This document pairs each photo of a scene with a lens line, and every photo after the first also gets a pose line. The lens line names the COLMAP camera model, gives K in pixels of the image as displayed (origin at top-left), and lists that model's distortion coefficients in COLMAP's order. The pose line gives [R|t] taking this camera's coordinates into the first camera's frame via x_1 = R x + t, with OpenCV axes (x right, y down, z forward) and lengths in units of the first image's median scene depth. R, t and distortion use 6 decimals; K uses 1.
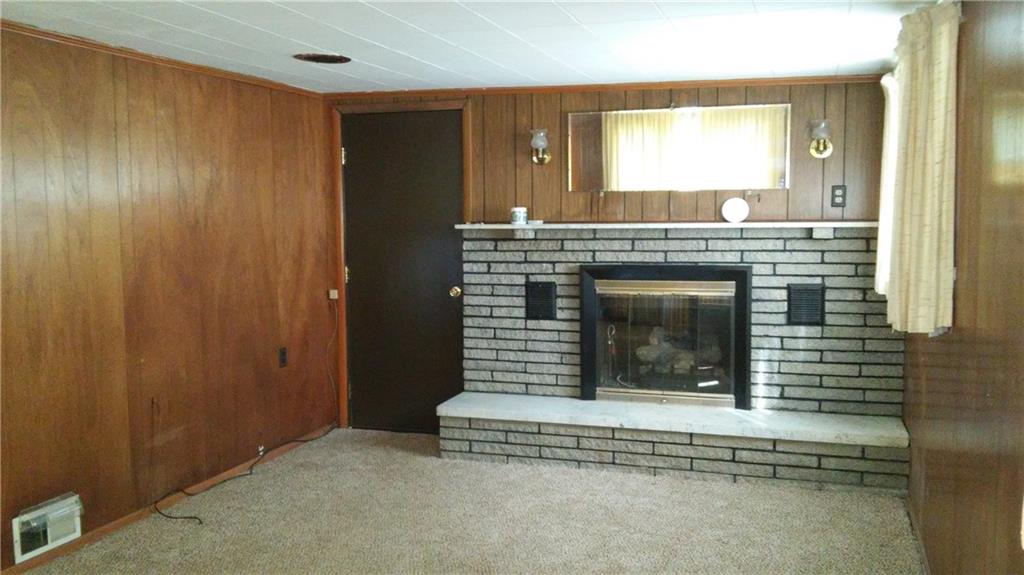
lens RADIAL K [[900.9, 0, 512.0], [0, 900.9, 287.5], [0, 0, 1]] dist [0.109060, -0.192906]
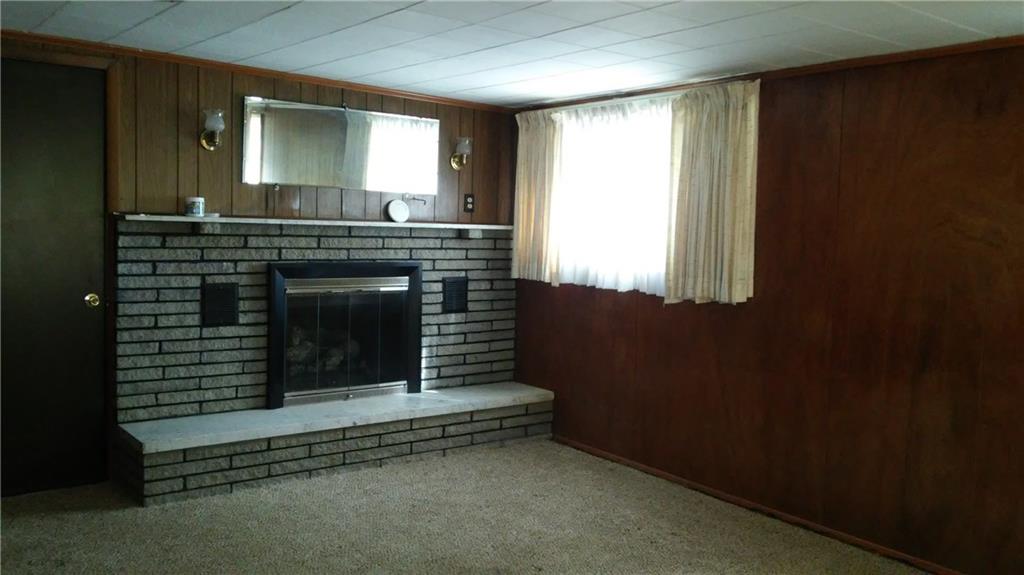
lens RADIAL K [[900.9, 0, 512.0], [0, 900.9, 287.5], [0, 0, 1]] dist [0.109060, -0.192906]
pose [[0.563770, -0.033980, 0.825232, -0.561909], [0.035406, 0.999229, 0.016957, -0.007343], [-0.825172, 0.019658, 0.564539, 0.275006]]
